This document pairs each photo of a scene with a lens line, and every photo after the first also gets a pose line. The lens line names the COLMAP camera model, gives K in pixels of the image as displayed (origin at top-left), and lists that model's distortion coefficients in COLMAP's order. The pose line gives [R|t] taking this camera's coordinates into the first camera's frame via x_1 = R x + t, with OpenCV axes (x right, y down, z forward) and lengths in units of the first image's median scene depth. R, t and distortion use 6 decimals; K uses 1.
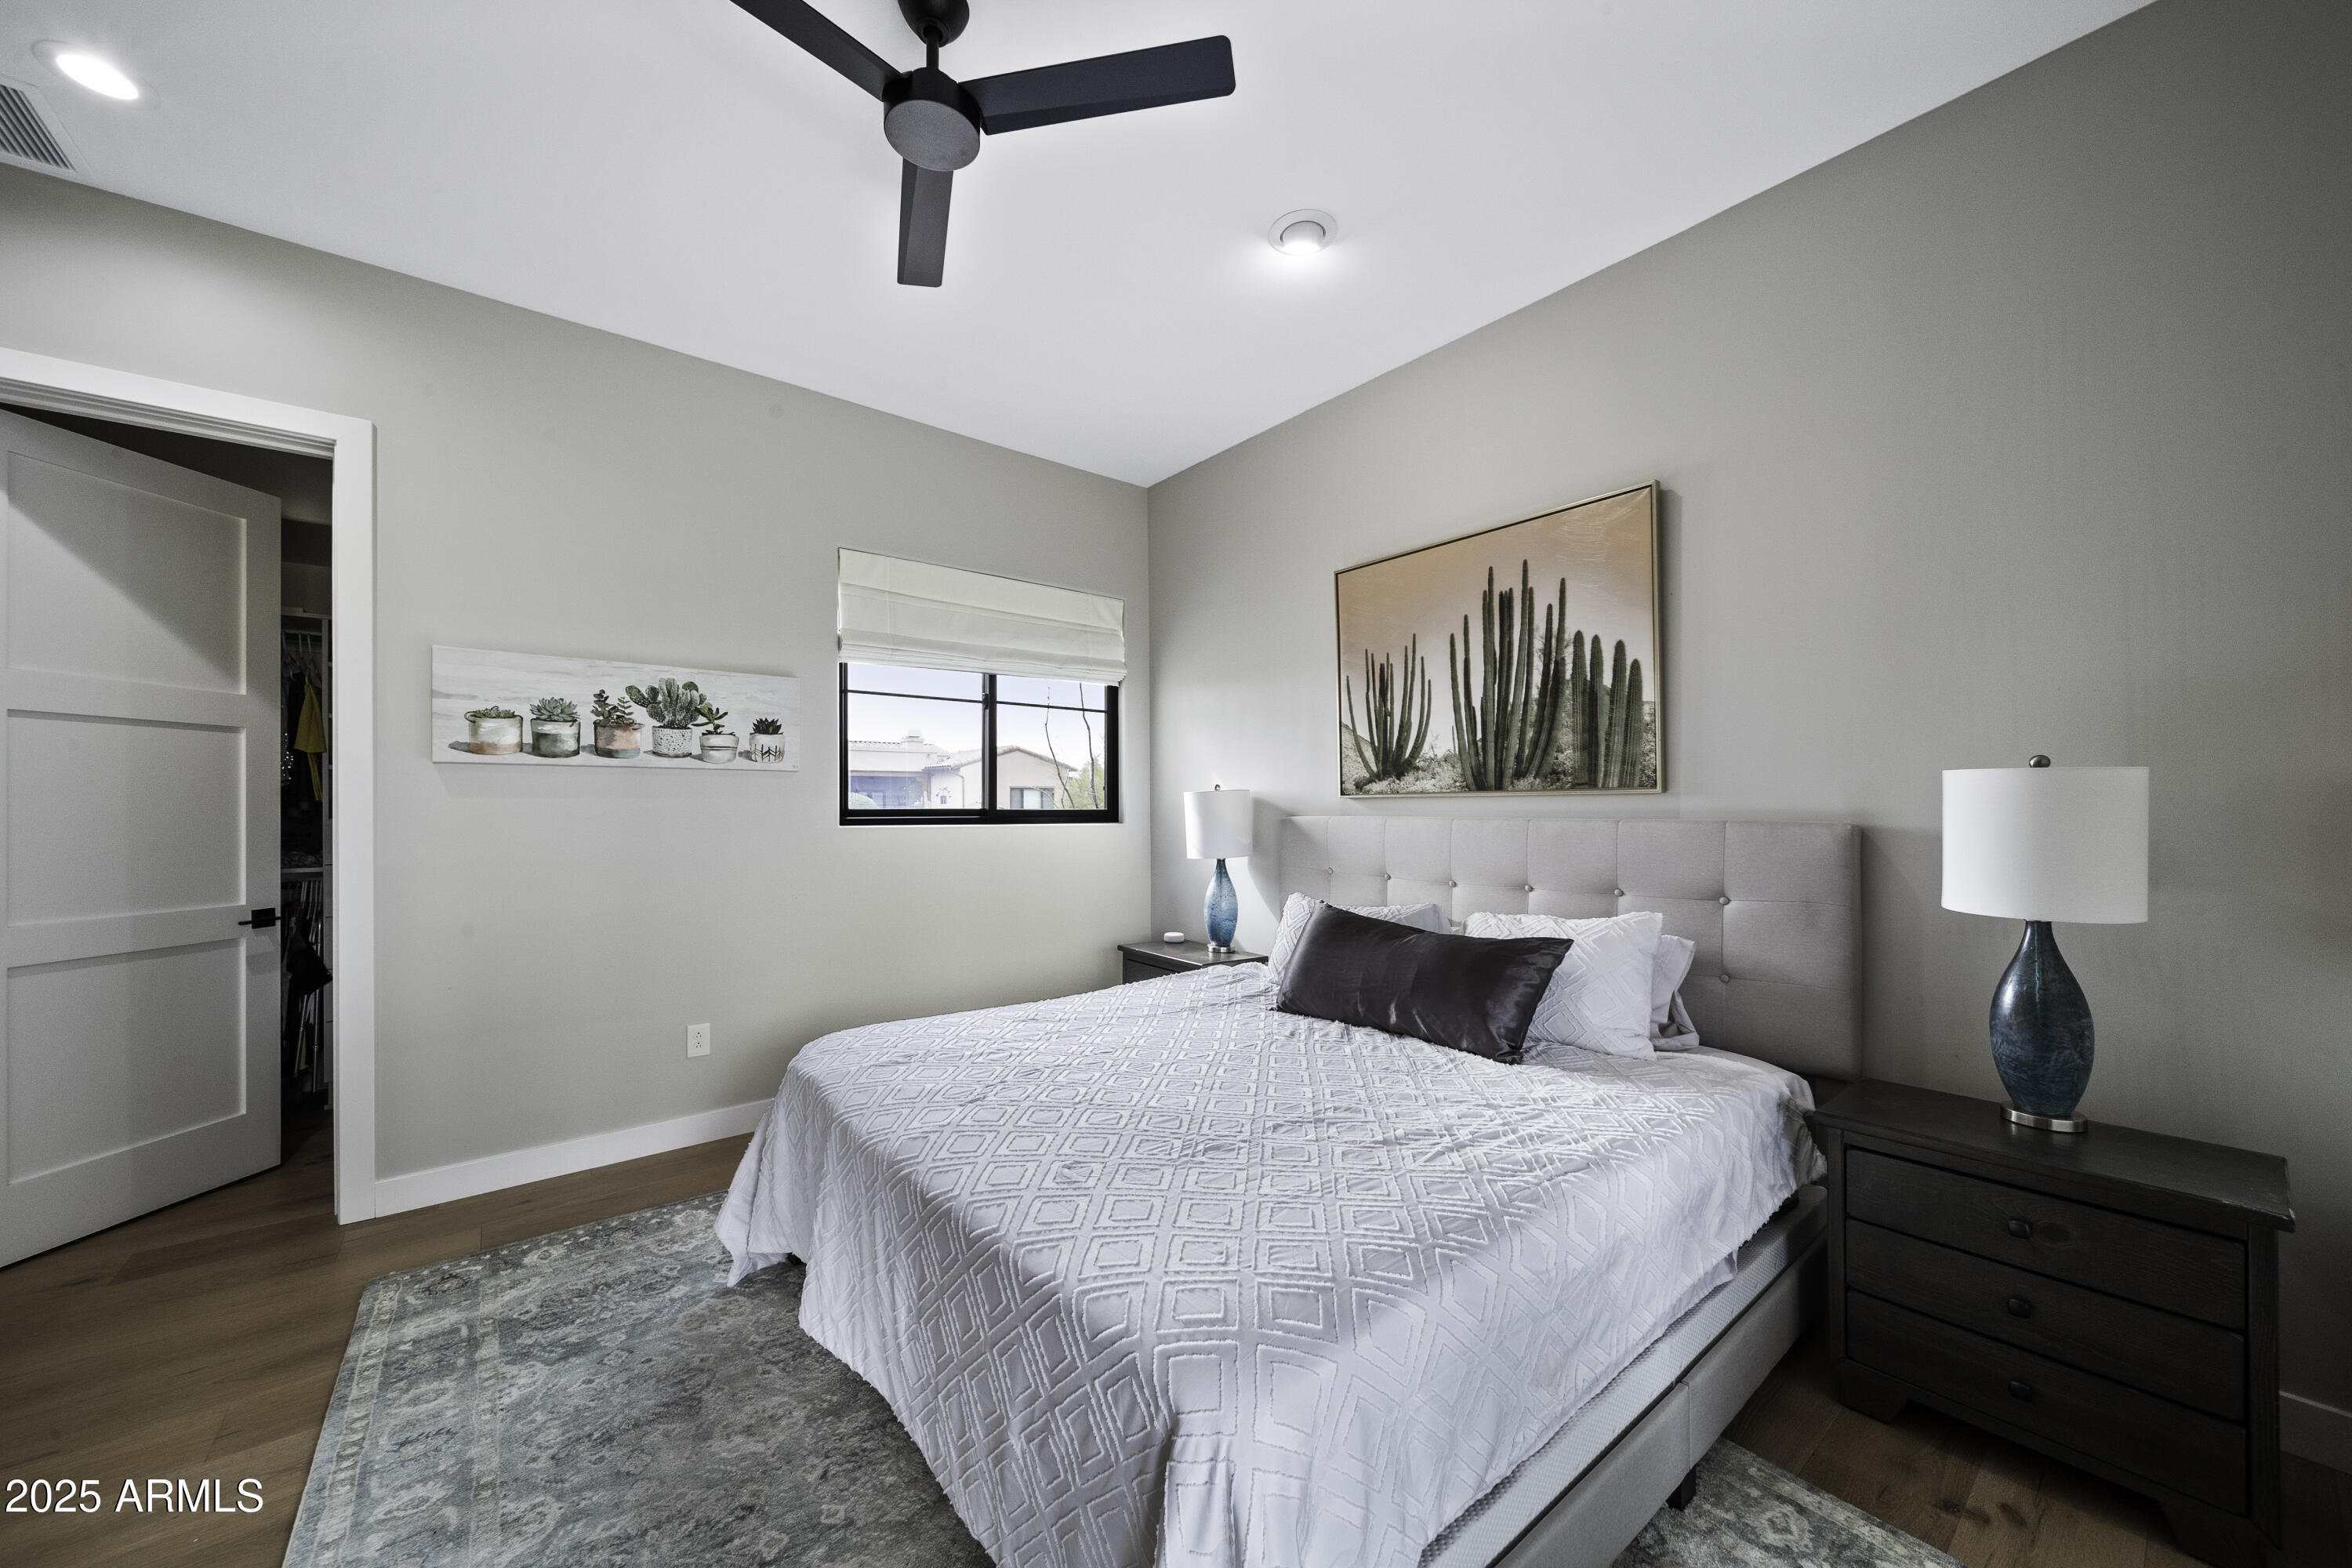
lens RADIAL K [[837.9, 0, 1173.1], [0, 837.9, 804.3], [0, 0, 1]] dist [-0.001531, -0.000177]
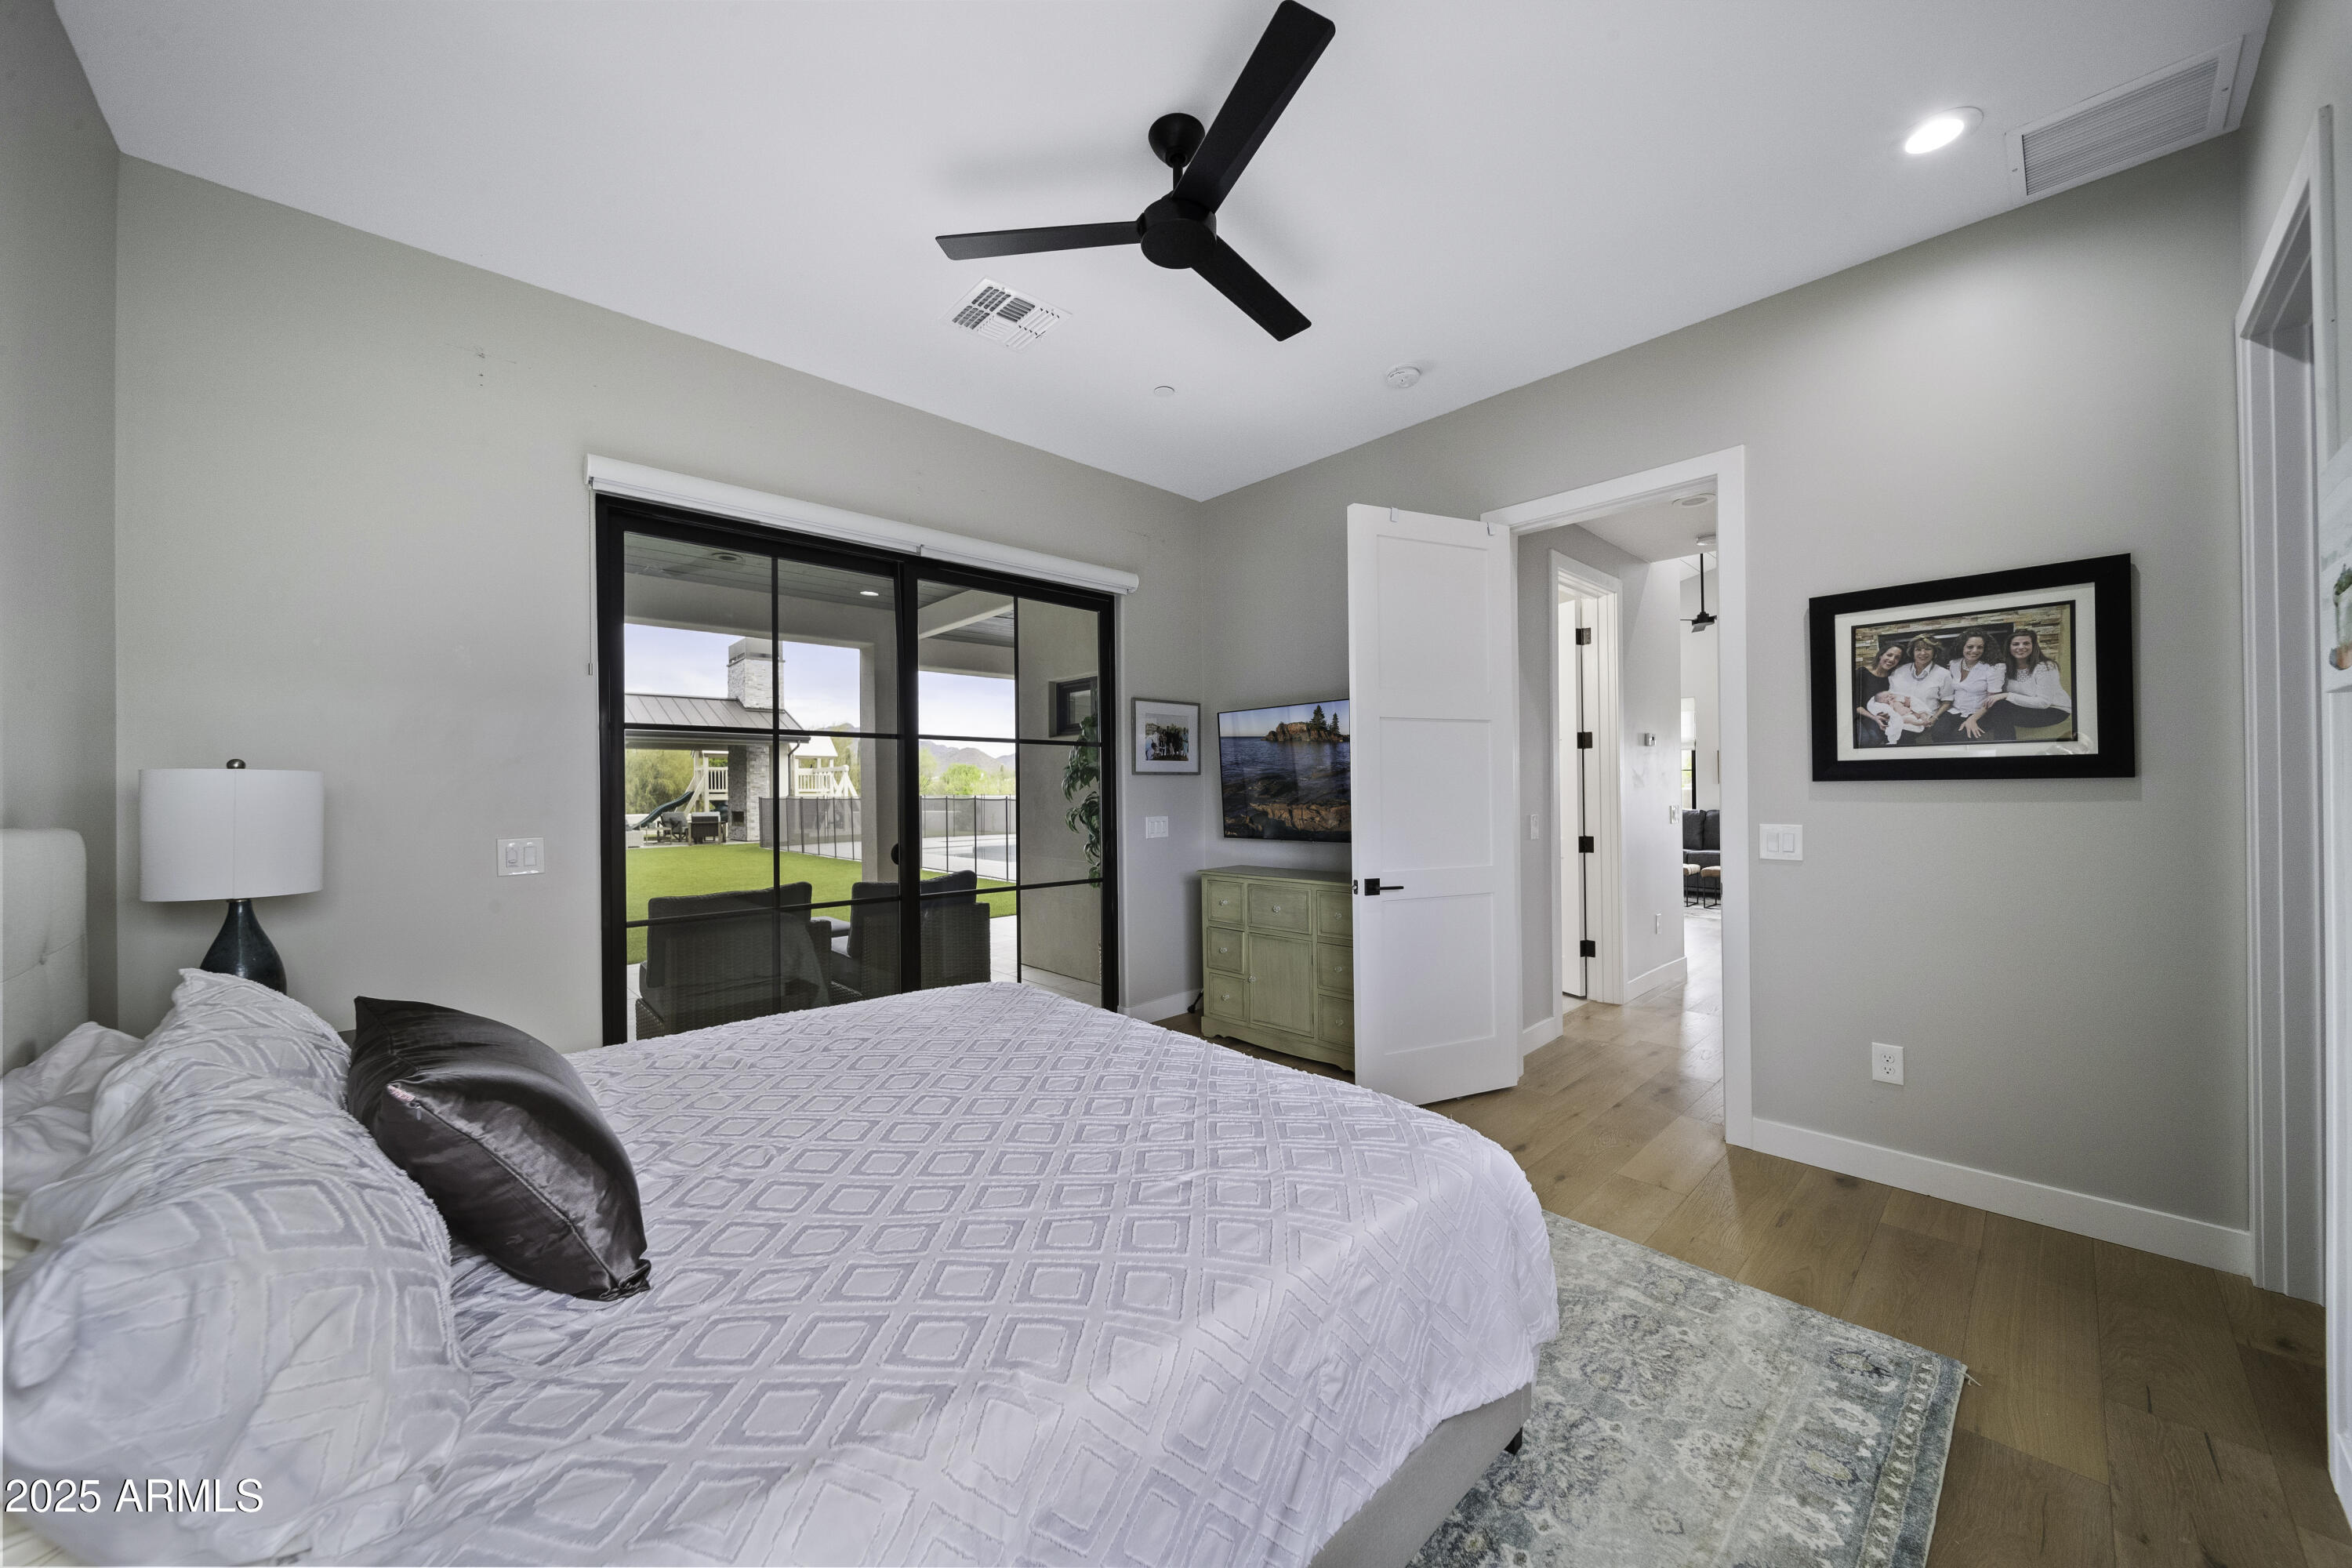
lens RADIAL K [[837.9, 0, 1166.8], [0, 837.9, 786.1], [0, 0, 1]] dist [-0.001531, -0.000177]
pose [[-0.997189, 0.012216, -0.073927, -0.105426], [0.012158, 0.999925, 0.001228, -0.003233], [0.073936, 0.000325, -0.997263, 1.374511]]
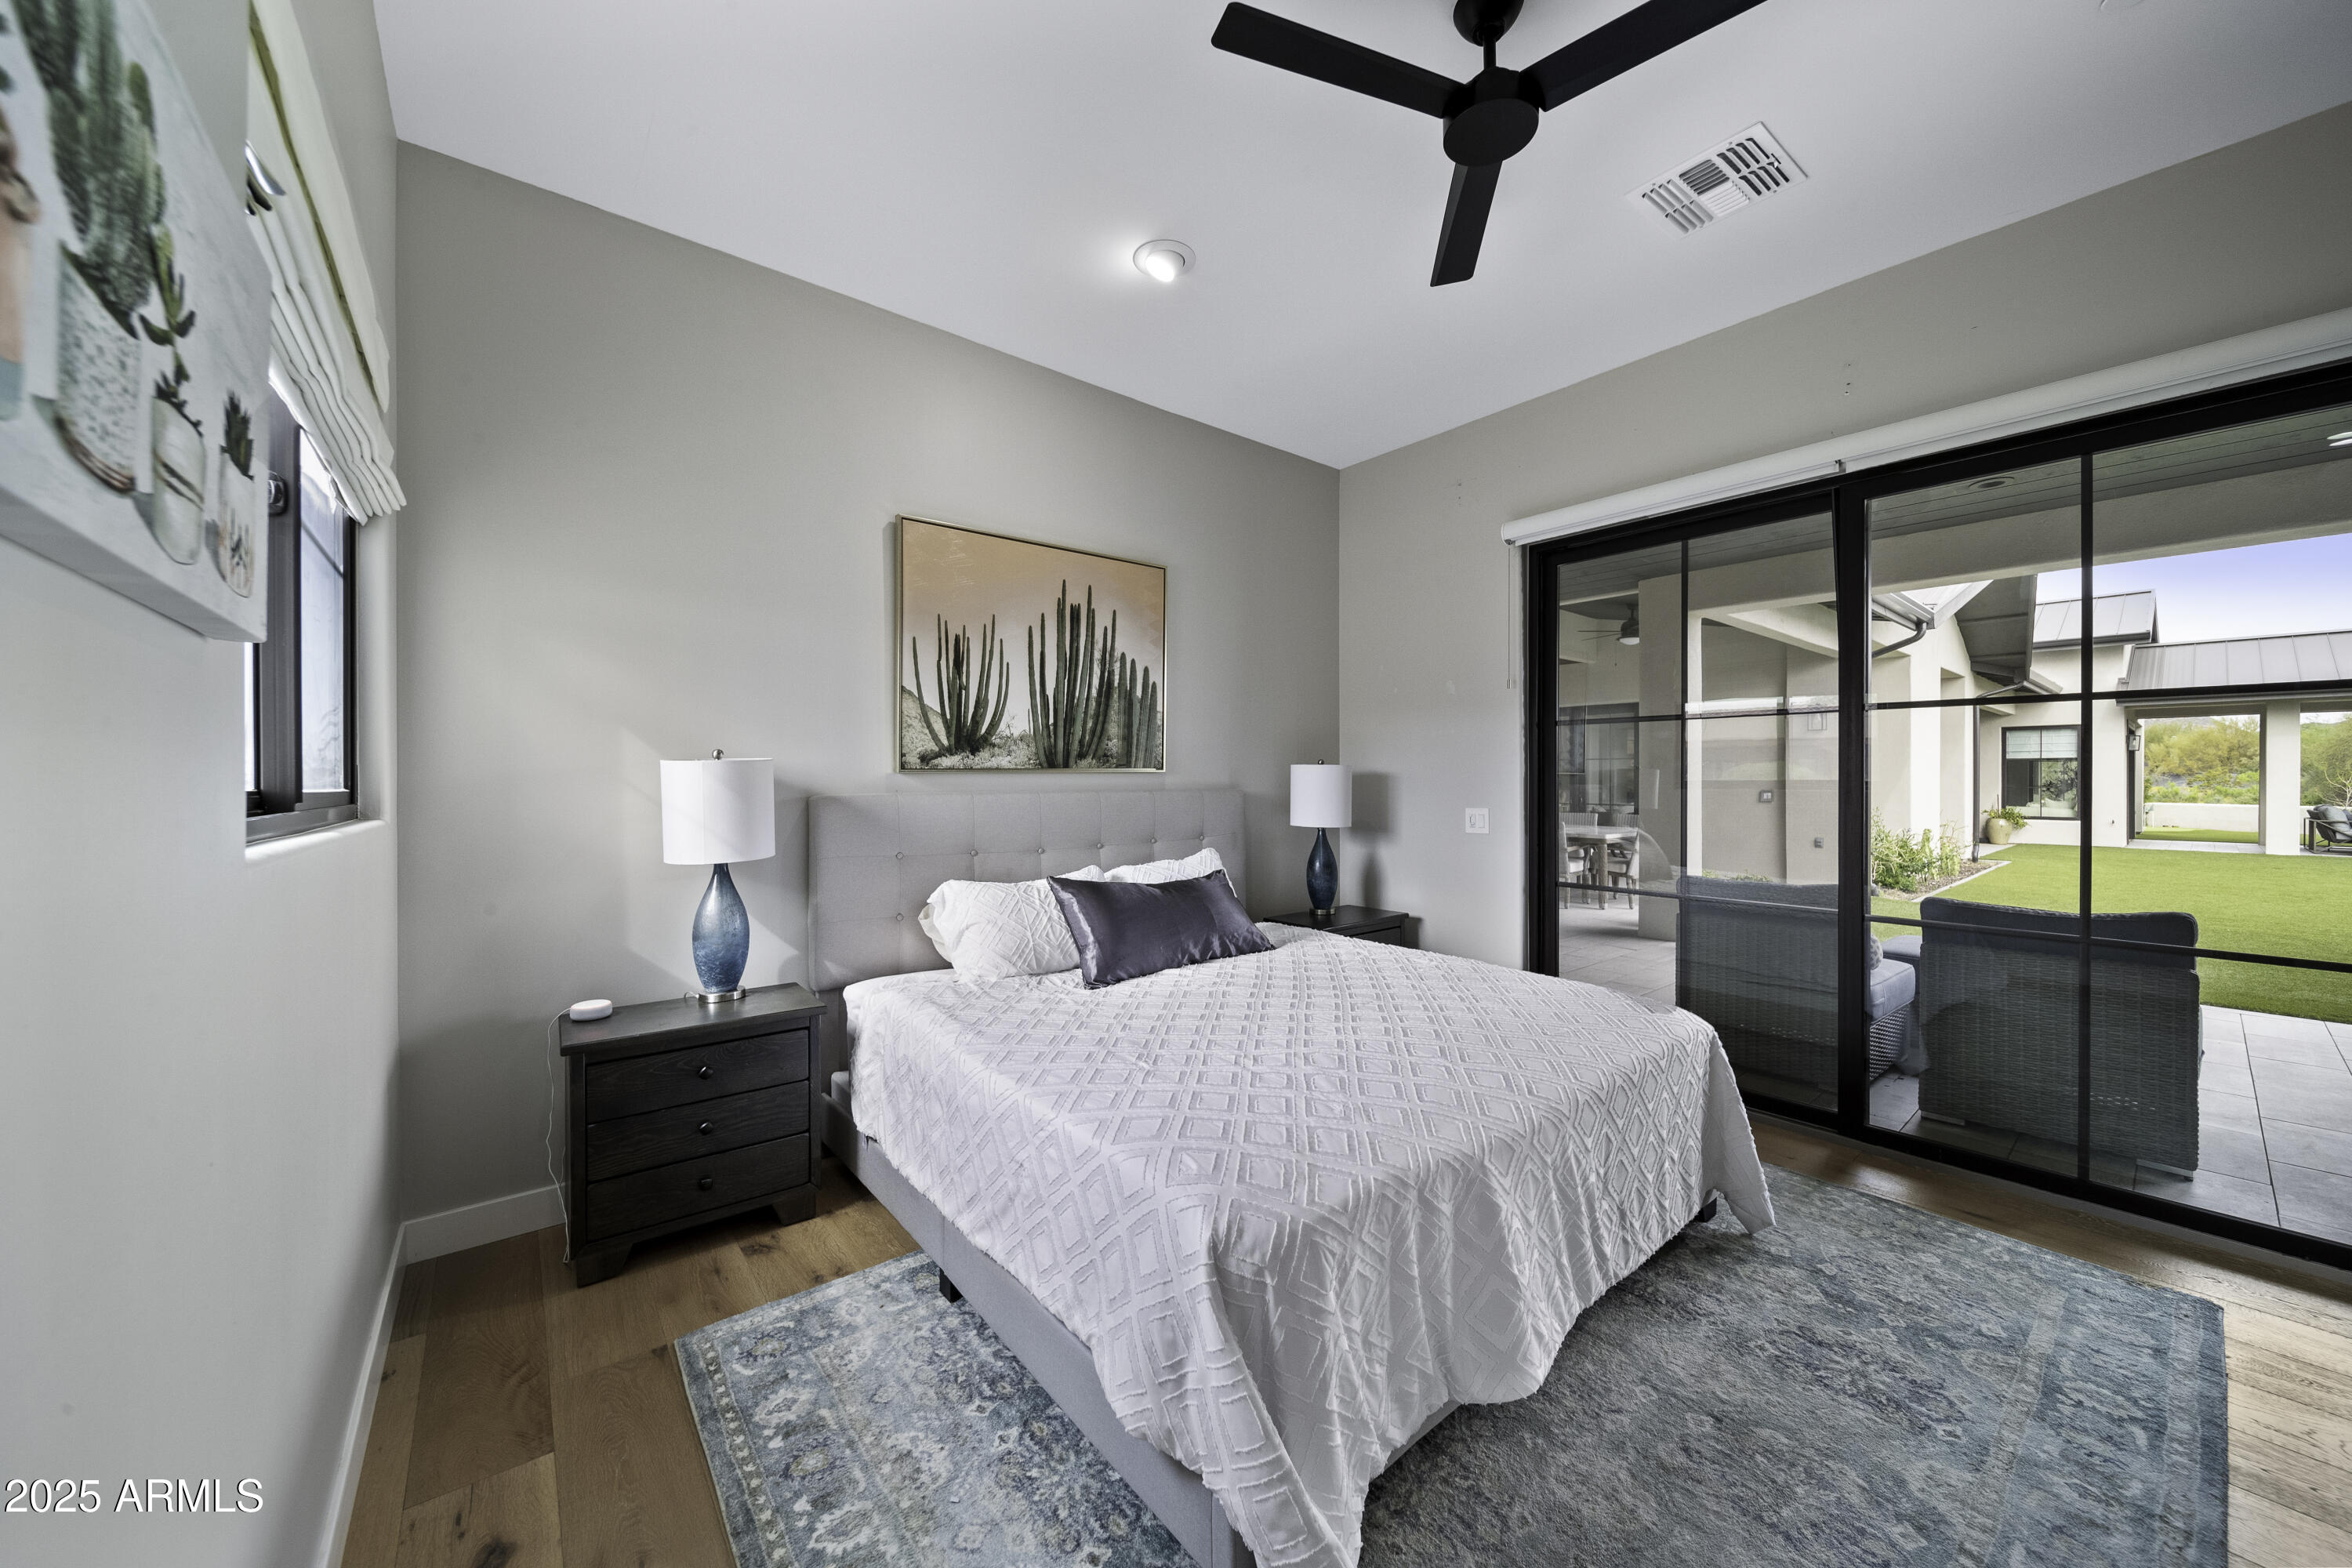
lens RADIAL K [[837.9, 0, 1166.8], [0, 837.9, 775.7], [0, 0, 1]] dist [-0.001531, -0.000177]
pose [[0.008399, 0.007184, 0.999939, -0.820213], [0.002147, 0.999972, -0.007202, 0.003004], [-0.999962, 0.002207, 0.008383, 0.860503]]
